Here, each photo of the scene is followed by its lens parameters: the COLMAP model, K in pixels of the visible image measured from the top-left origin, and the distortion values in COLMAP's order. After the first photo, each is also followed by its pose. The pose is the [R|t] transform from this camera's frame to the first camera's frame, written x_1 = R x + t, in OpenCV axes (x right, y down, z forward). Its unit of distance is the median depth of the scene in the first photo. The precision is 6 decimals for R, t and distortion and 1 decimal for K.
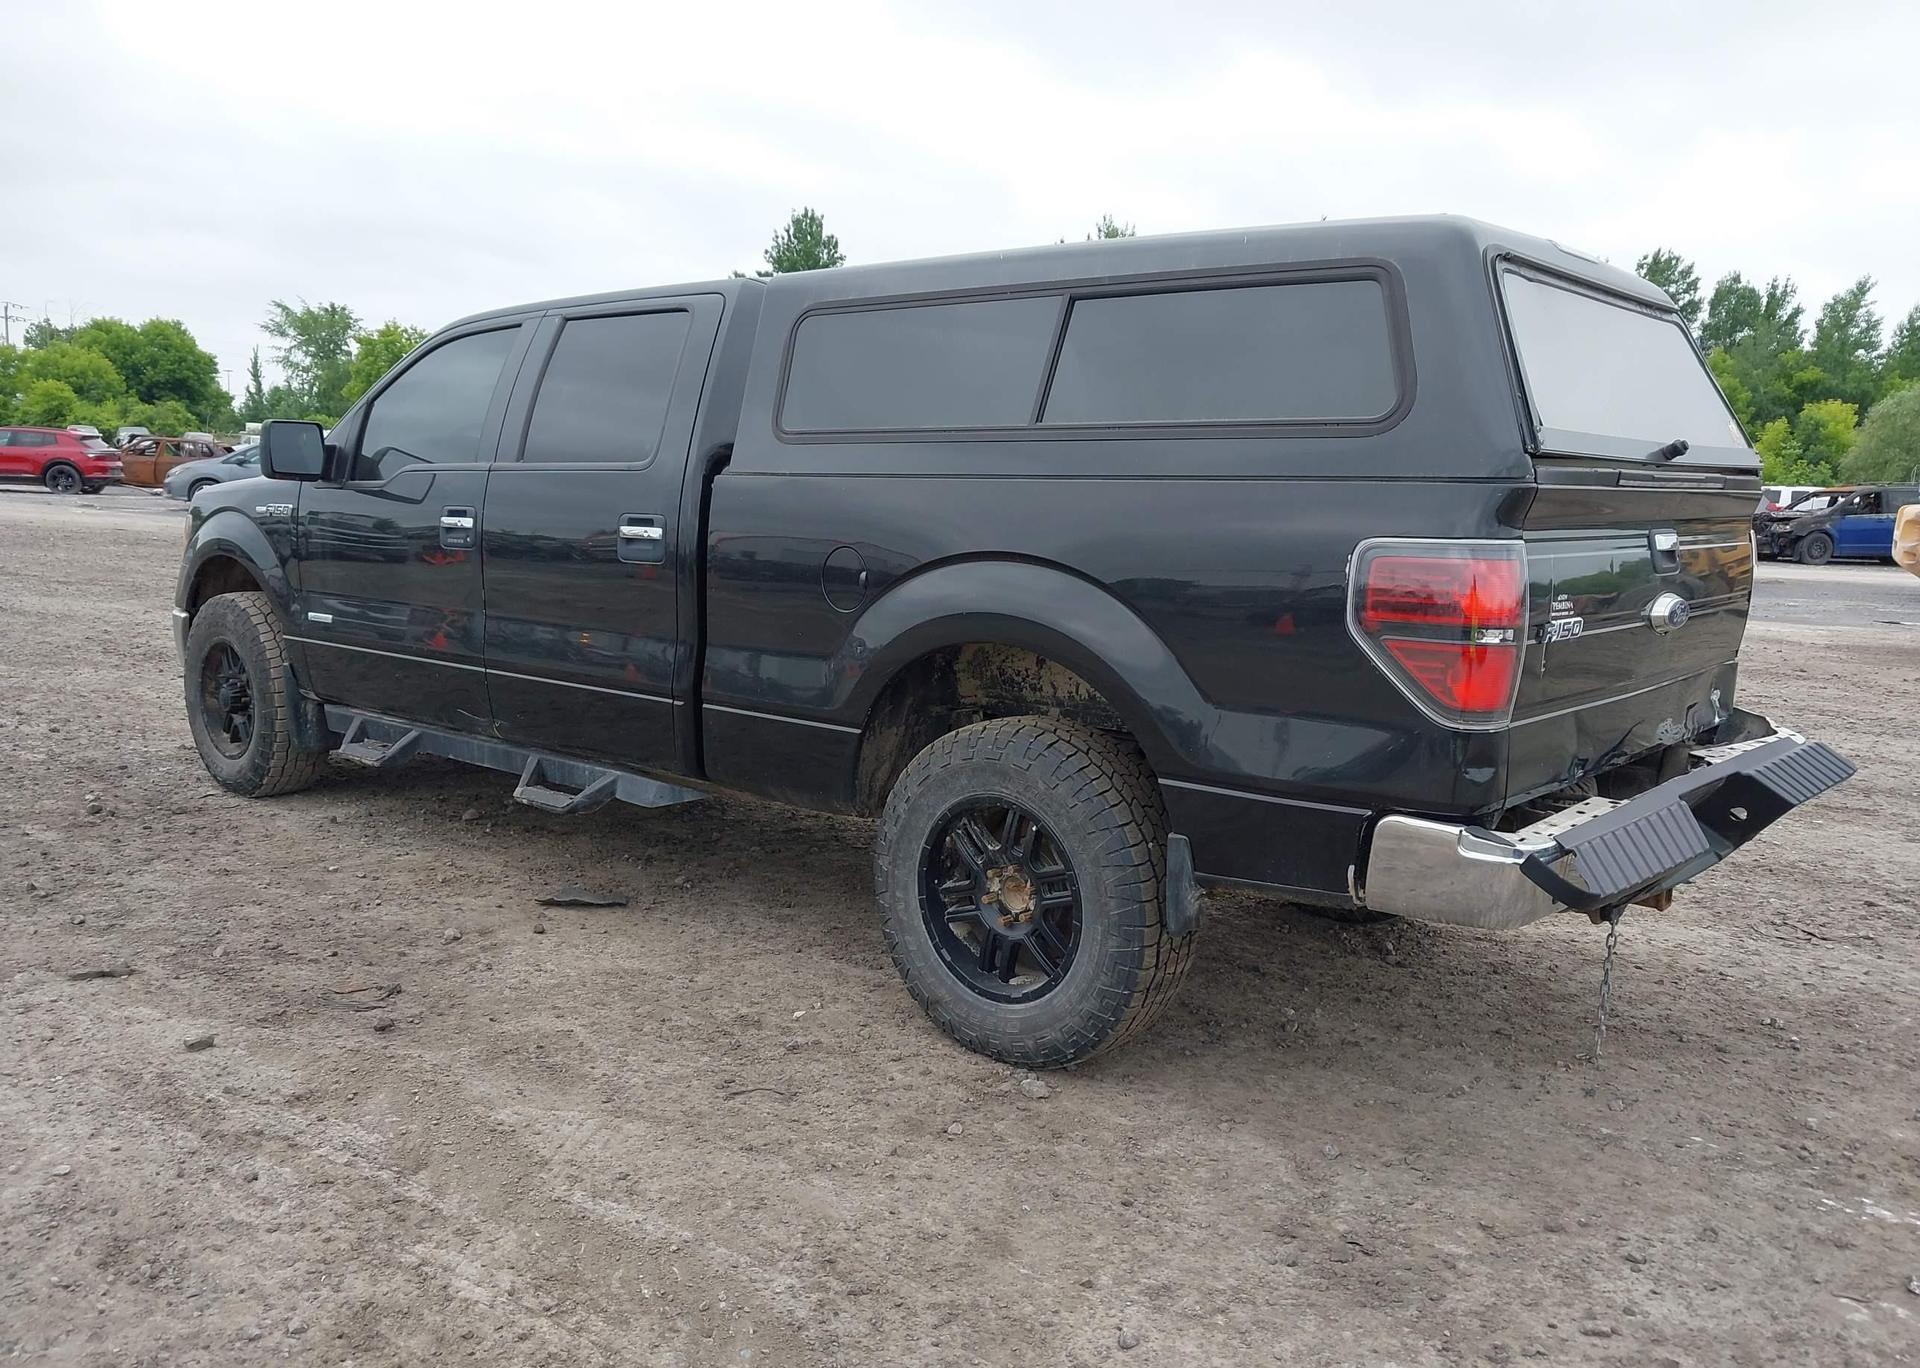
lens RADIAL K [[1500.6, 0, 960.0], [0, 1500.6, 684.0], [0, 0, 1]] dist [0.012620, -0.010522]
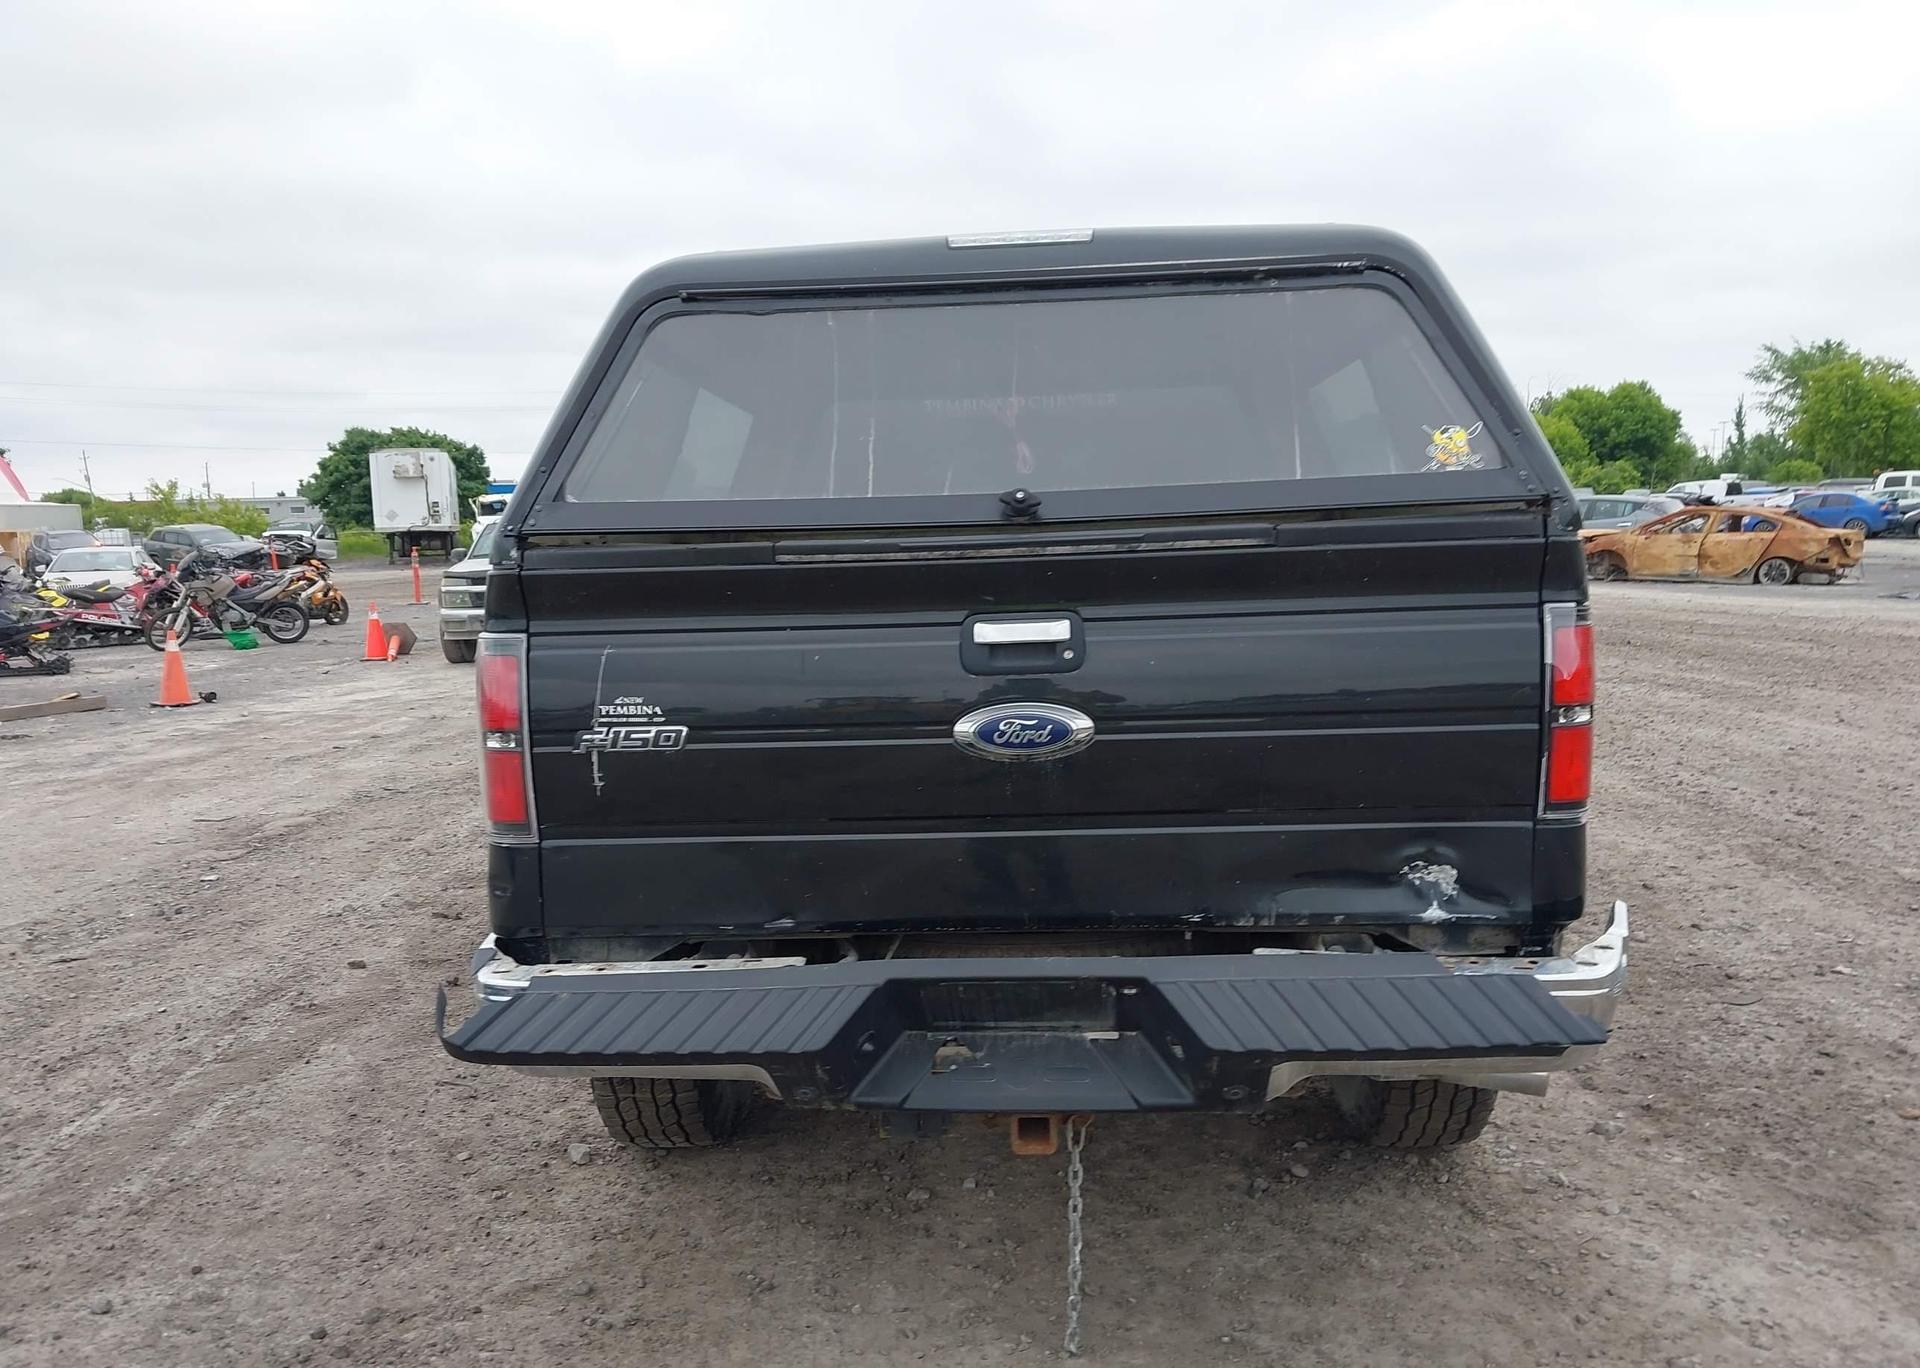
lens RADIAL K [[1522.5, 0, 960.0], [0, 1522.5, 684.0], [0, 0, 1]] dist [0.024453, -0.052384]
pose [[0.606328, 0.032501, -0.794550, 0.834341], [-0.061232, 0.998106, -0.005899, -0.051315], [0.792854, 0.052229, 0.607170, 0.442042]]
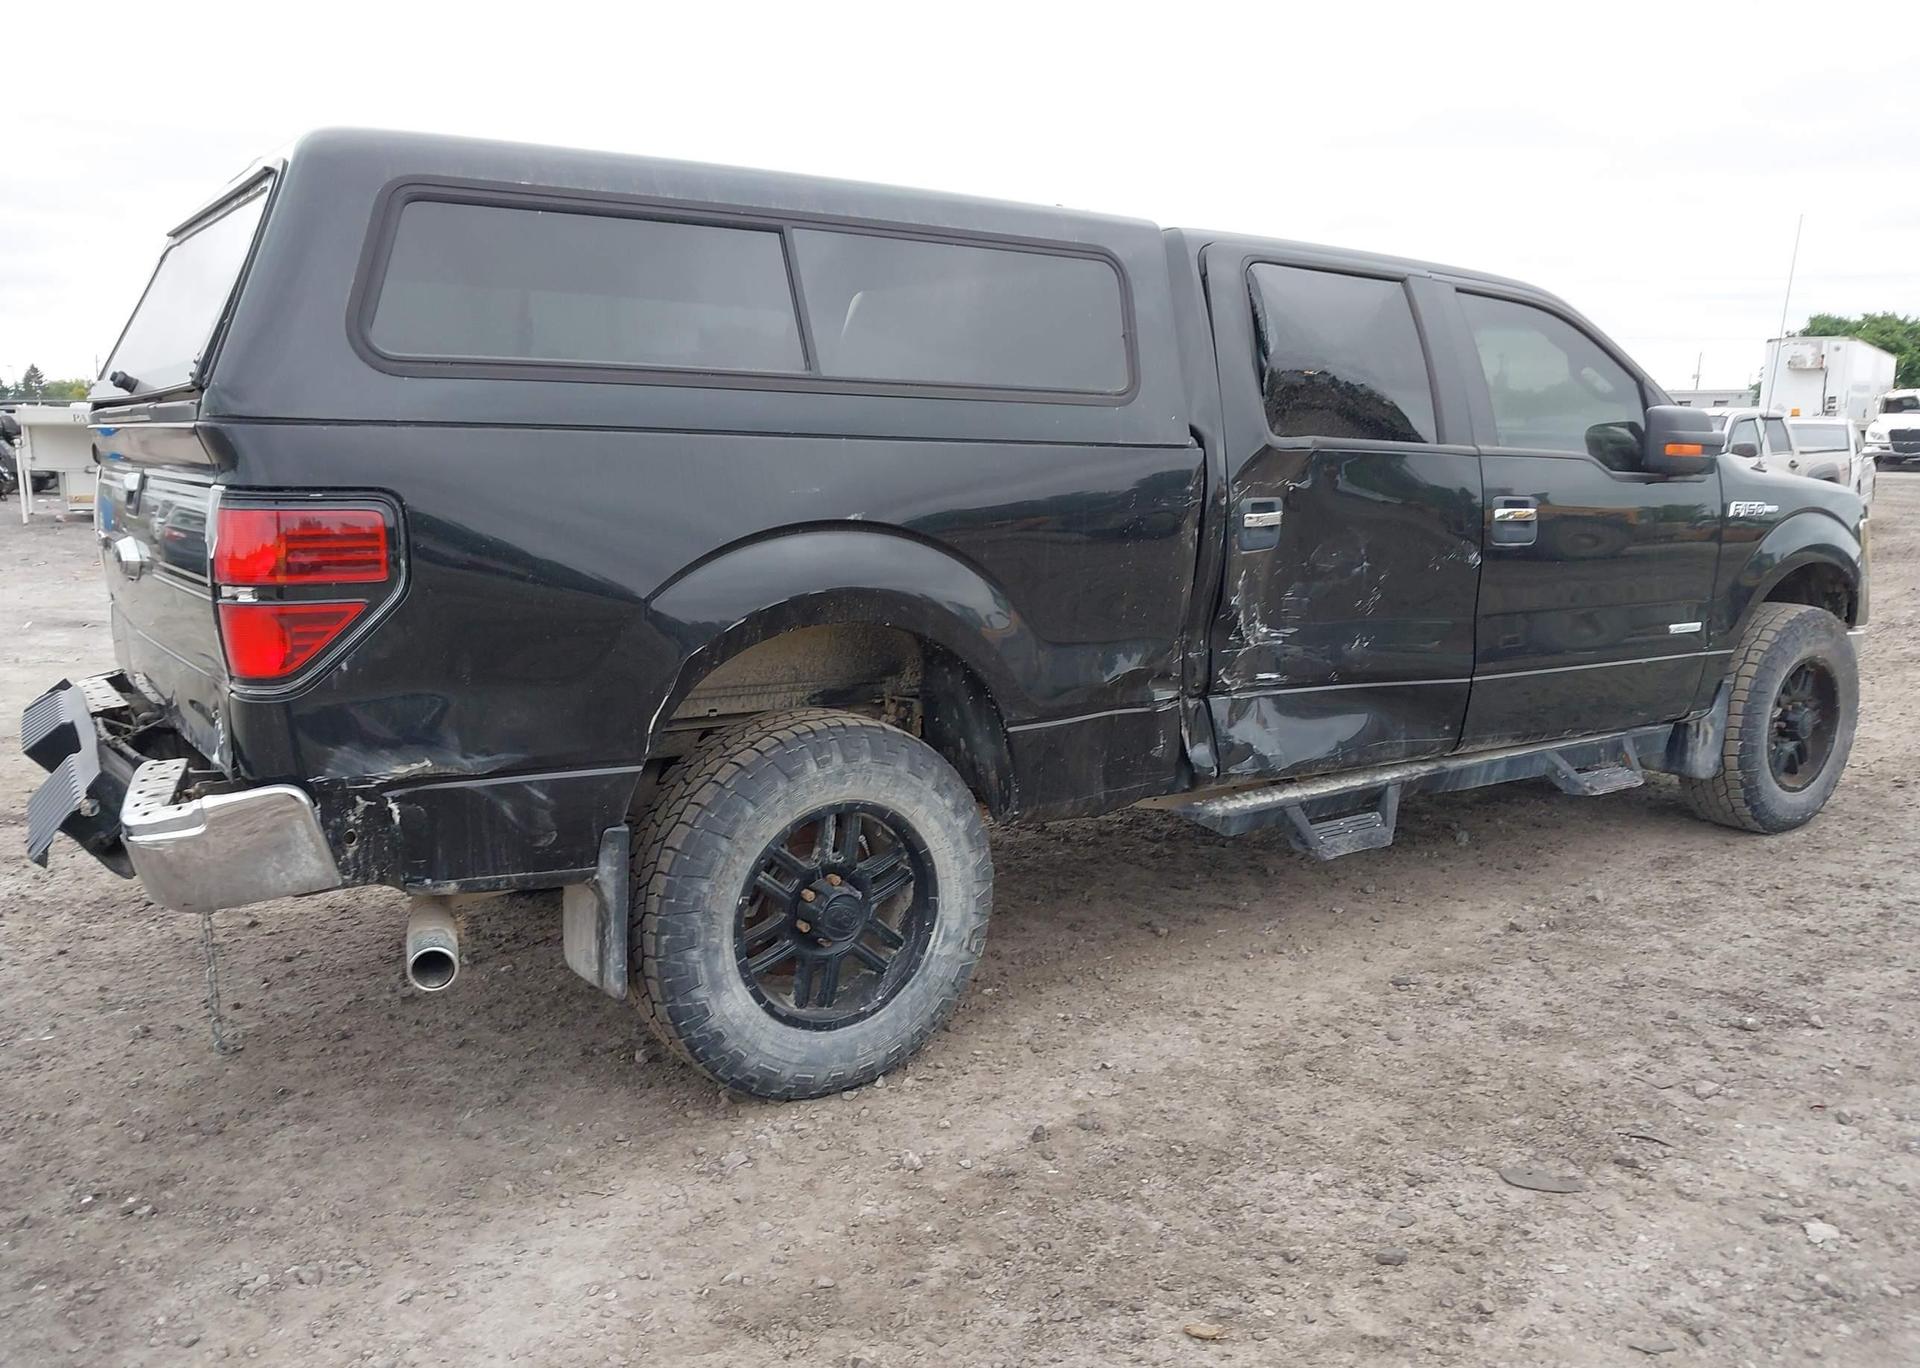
lens RADIAL K [[1522.5, 0, 960.0], [0, 1522.5, 684.0], [0, 0, 1]] dist [0.024453, -0.052384]
pose [[-0.246858, 0.123373, -0.961166, 1.030987], [-0.150725, 0.974903, 0.163847, -0.165257], [0.957258, 0.185319, -0.222067, 1.399041]]
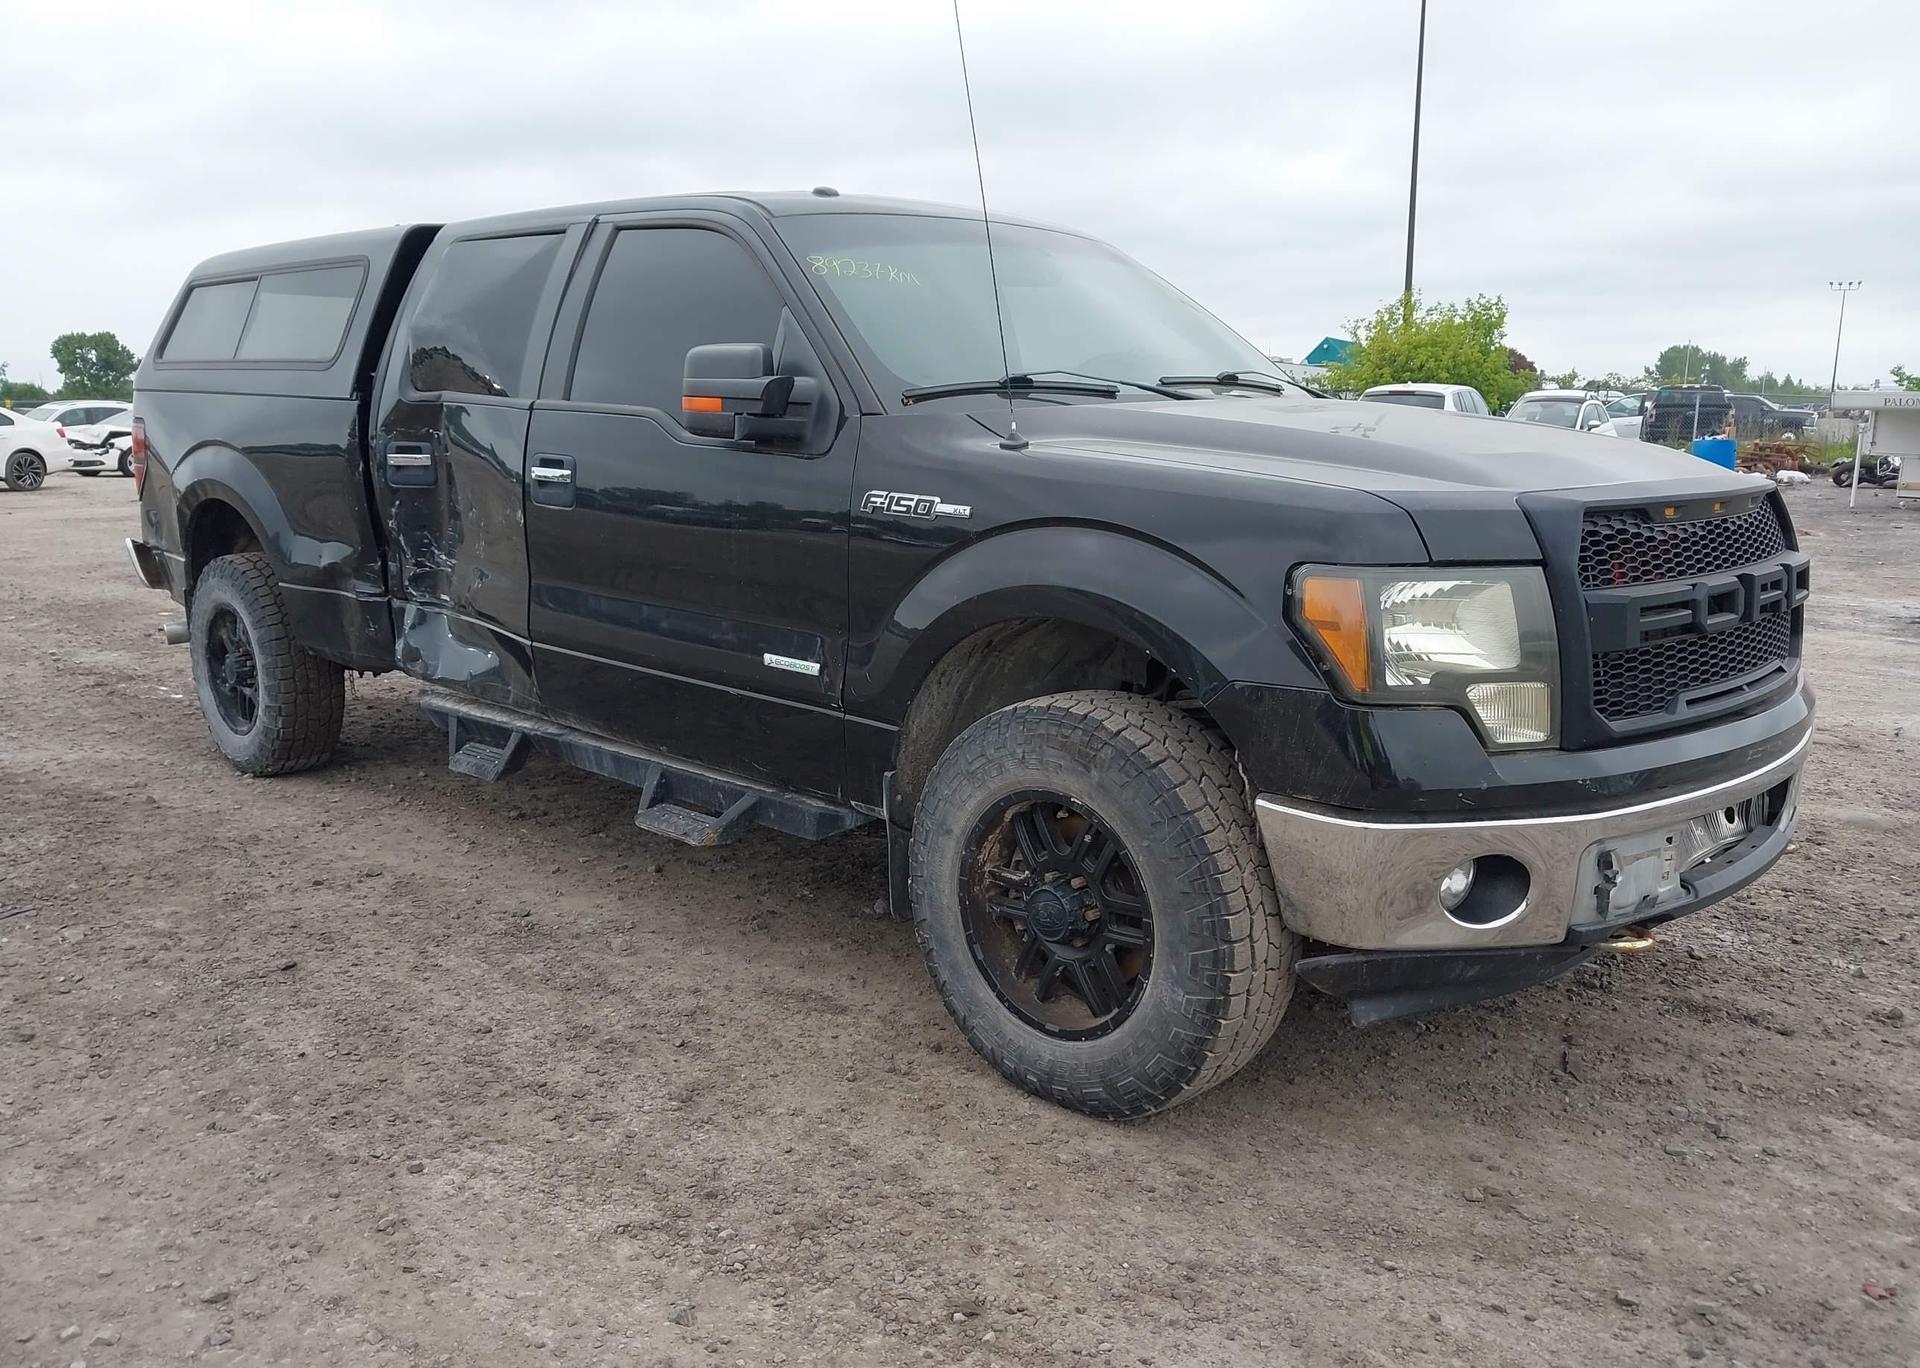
lens RADIAL K [[1502.3, 0, 960.0], [0, 1502.3, 684.0], [0, 0, 1]] dist [0.172473, -0.509969]
pose [[-0.998511, -0.045652, 0.029853, -0.358199], [-0.033954, 0.948536, 0.314843, -0.347186], [-0.042690, 0.313360, -0.948674, 2.438502]]
